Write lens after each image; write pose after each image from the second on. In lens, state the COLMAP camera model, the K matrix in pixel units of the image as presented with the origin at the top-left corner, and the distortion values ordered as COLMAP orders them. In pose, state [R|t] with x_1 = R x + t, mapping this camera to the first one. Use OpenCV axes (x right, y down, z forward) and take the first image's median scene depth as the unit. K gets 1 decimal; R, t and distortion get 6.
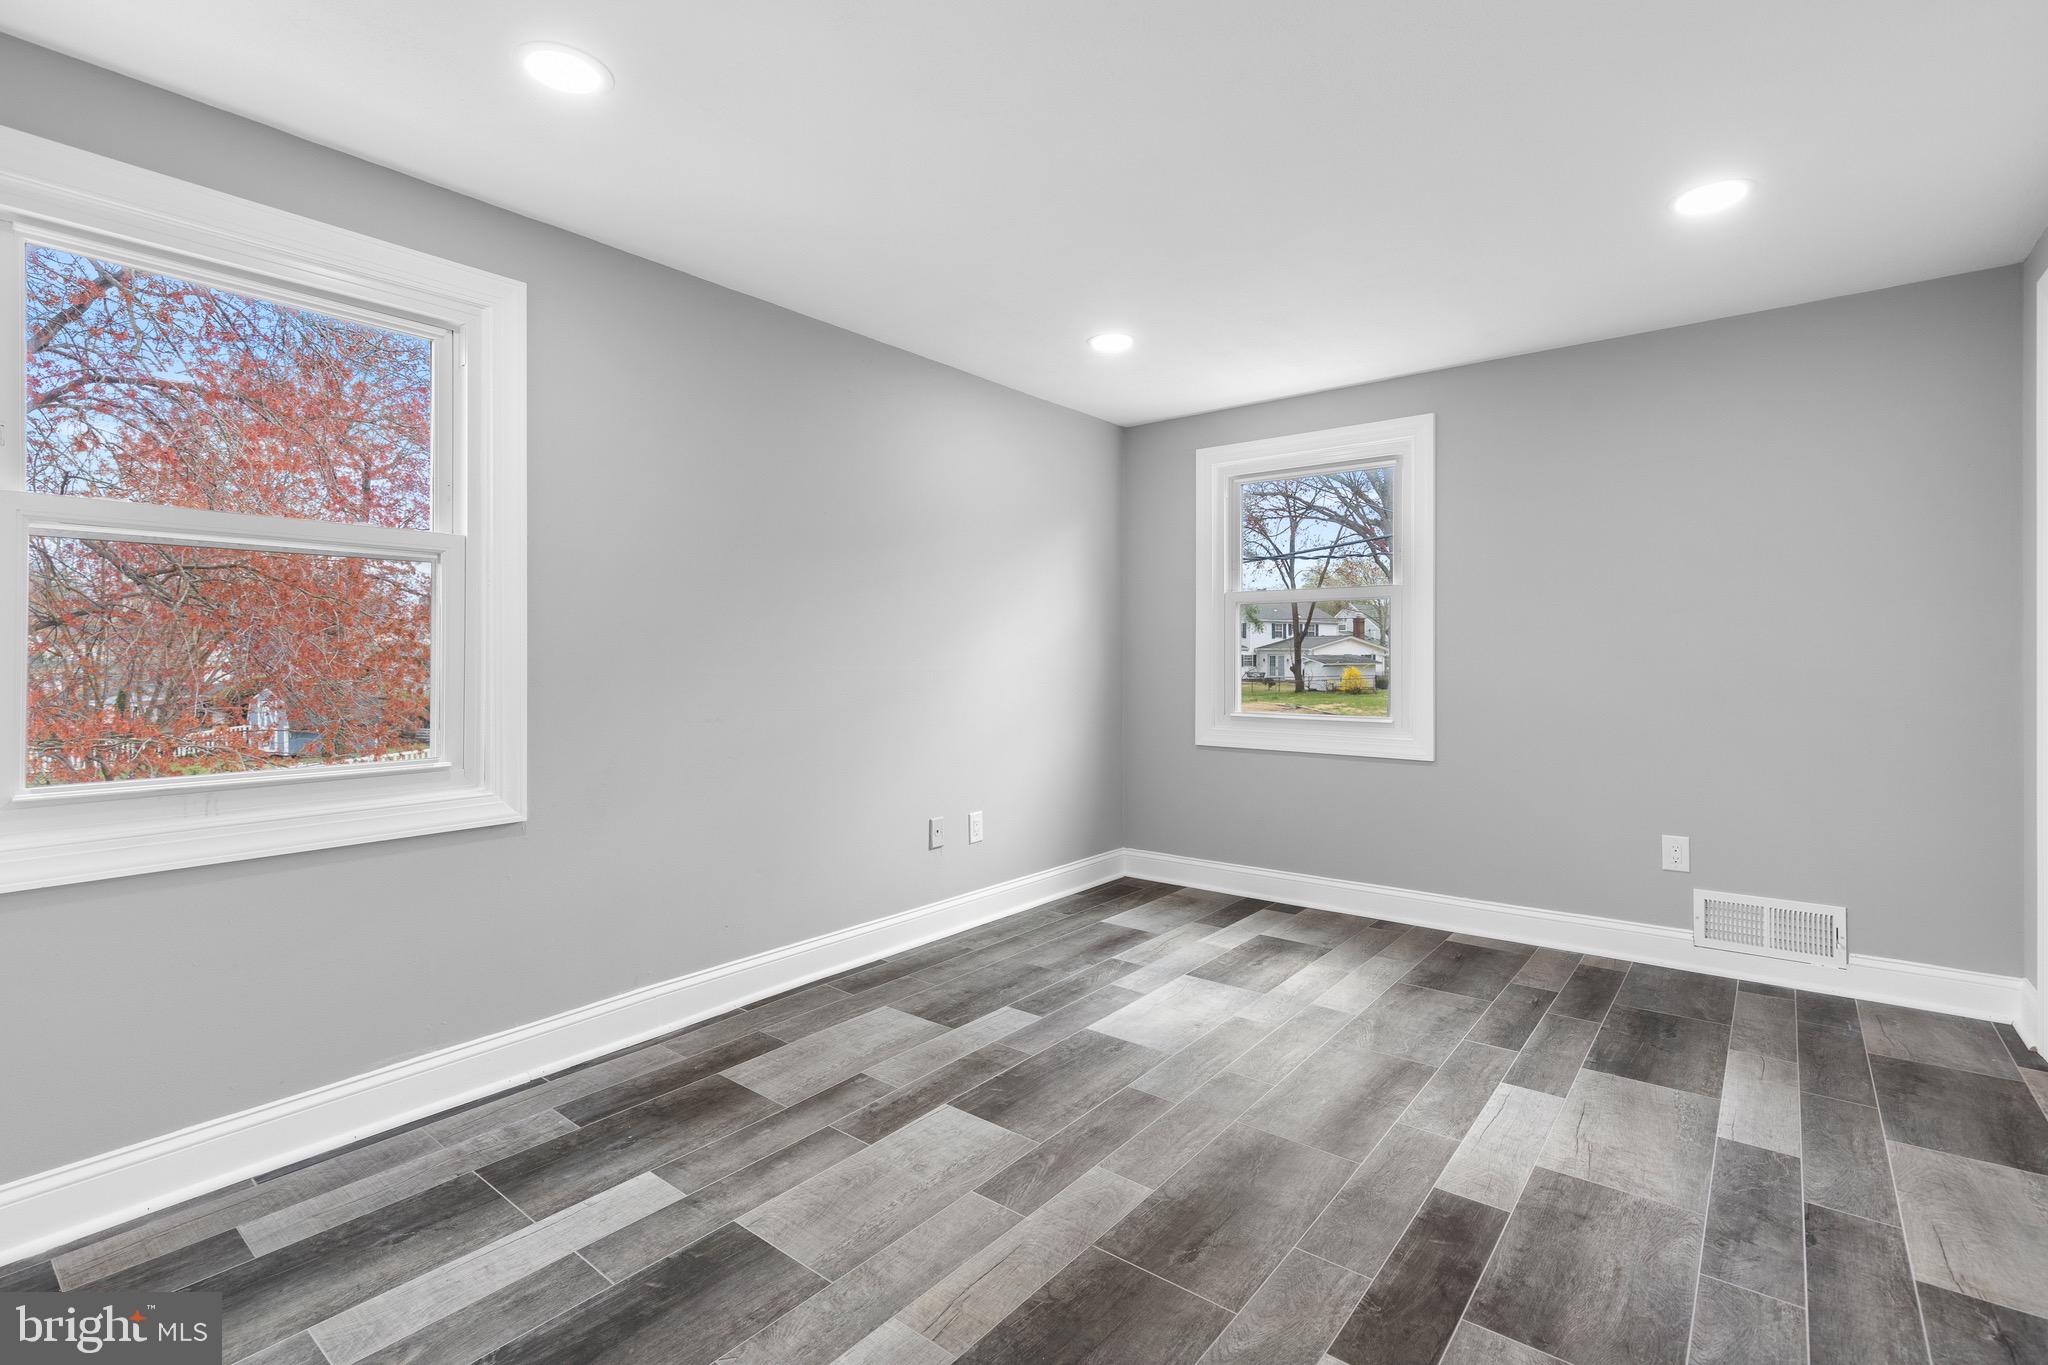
lens RADIAL K [[924.1, 0, 1031.0], [0, 924.1, 663.1], [0, 0, 1]] dist [0.010613, -0.004026]
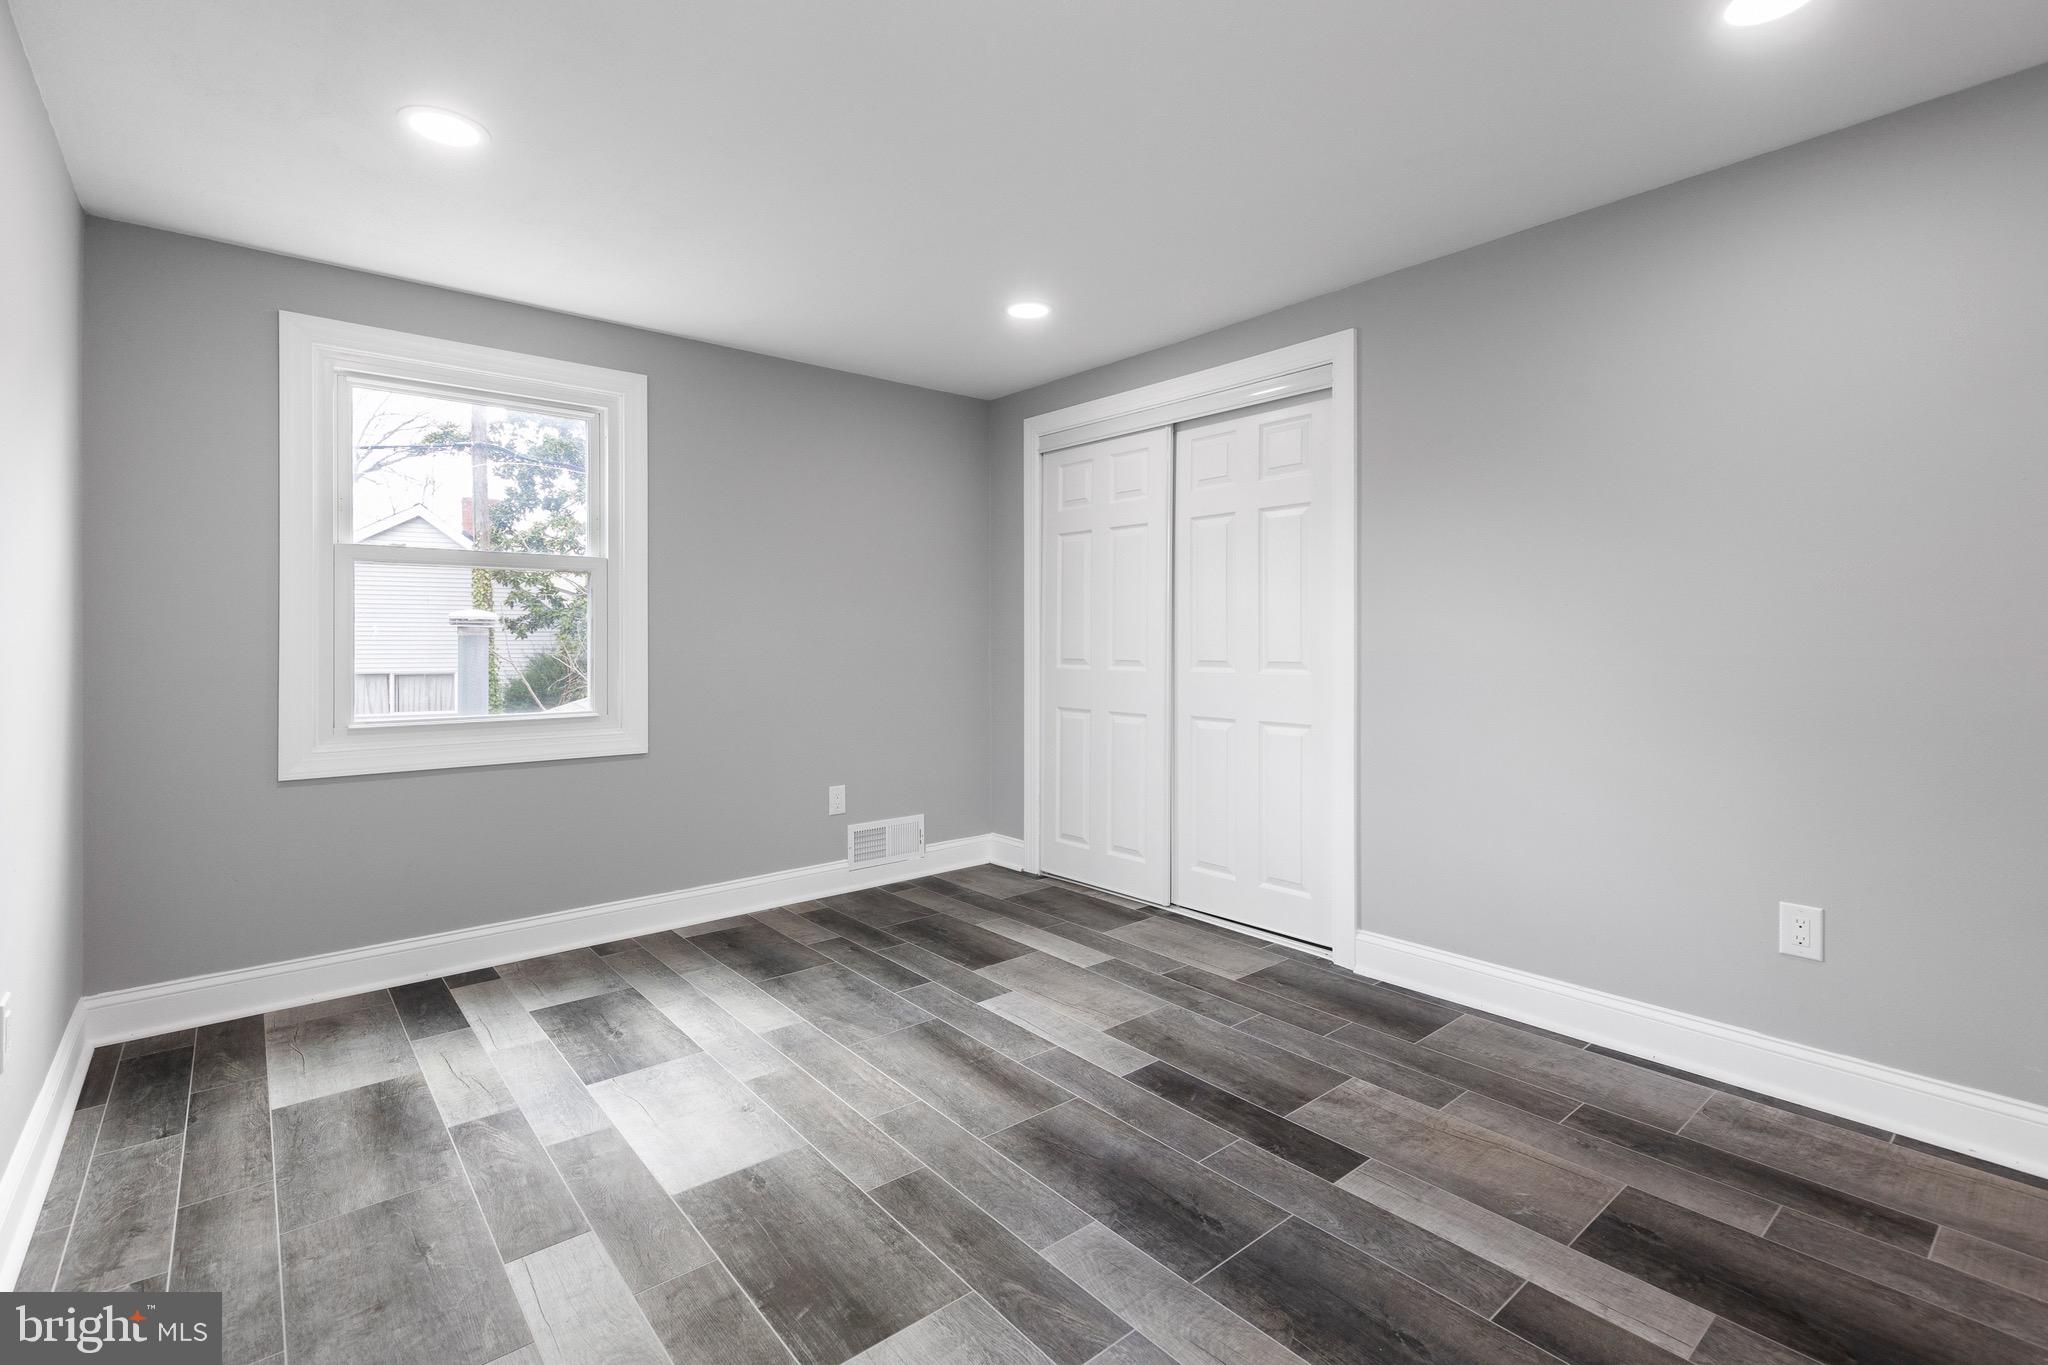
lens RADIAL K [[924.1, 0, 1021.6], [0, 924.1, 646.1], [0, 0, 1]] dist [0.010613, -0.004026]
pose [[0.209683, -0.007226, 0.977743, -0.563506], [0.009543, 0.999940, 0.005343, -0.002937], [-0.977723, 0.008211, 0.209739, 0.637782]]
